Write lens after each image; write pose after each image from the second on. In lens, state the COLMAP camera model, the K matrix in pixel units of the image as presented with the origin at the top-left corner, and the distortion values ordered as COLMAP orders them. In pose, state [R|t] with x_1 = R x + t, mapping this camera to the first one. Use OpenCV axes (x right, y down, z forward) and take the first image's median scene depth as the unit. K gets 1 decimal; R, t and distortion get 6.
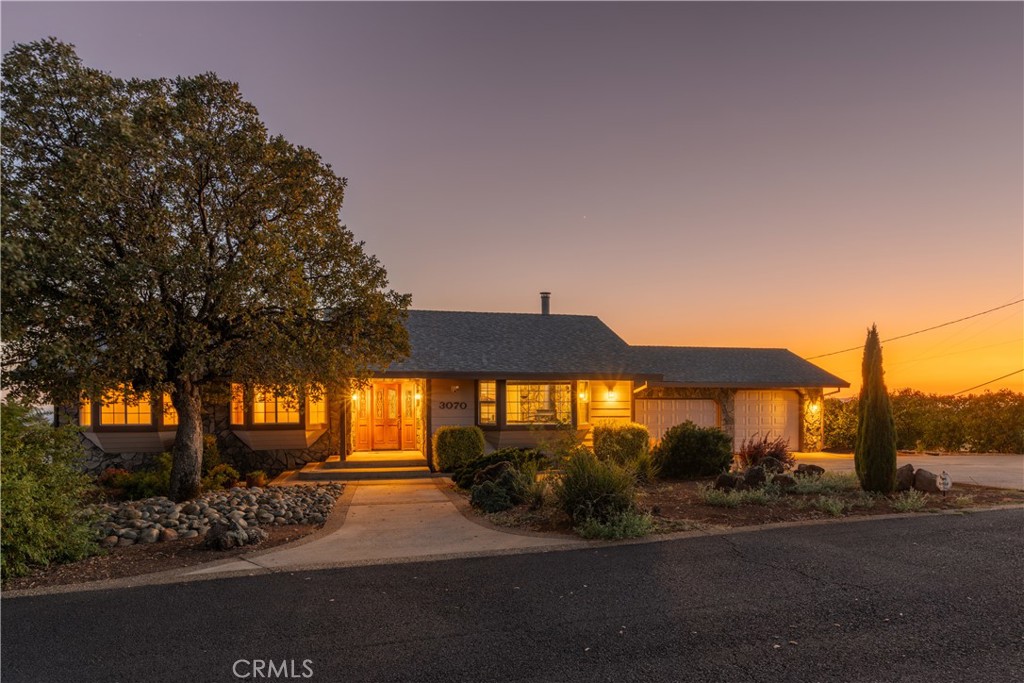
lens RADIAL K [[563.2, 0, 539.4], [0, 563.2, 385.8], [0, 0, 1]] dist [0.011409, -0.000821]
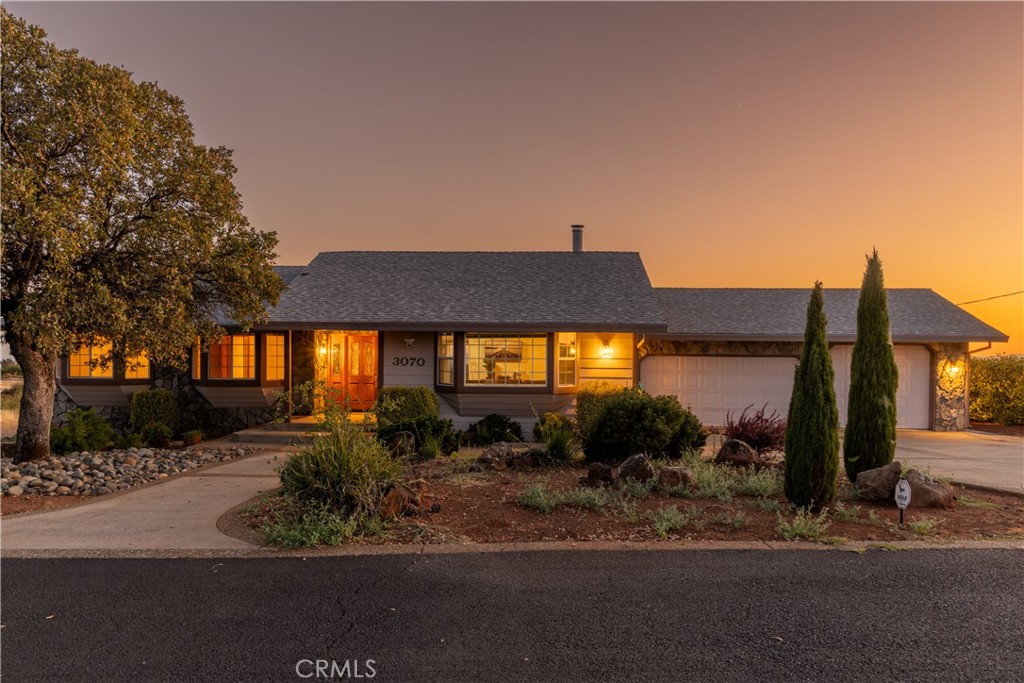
lens RADIAL K [[642.3, 0, 510.1], [0, 642.3, 343.3], [0, 0, 1]] dist [0.005506, 0.000536]
pose [[0.965936, 0.004000, -0.258749, 0.237095], [-0.001717, 0.999958, 0.009046, -0.002078], [0.258774, -0.008293, 0.965902, 0.097233]]
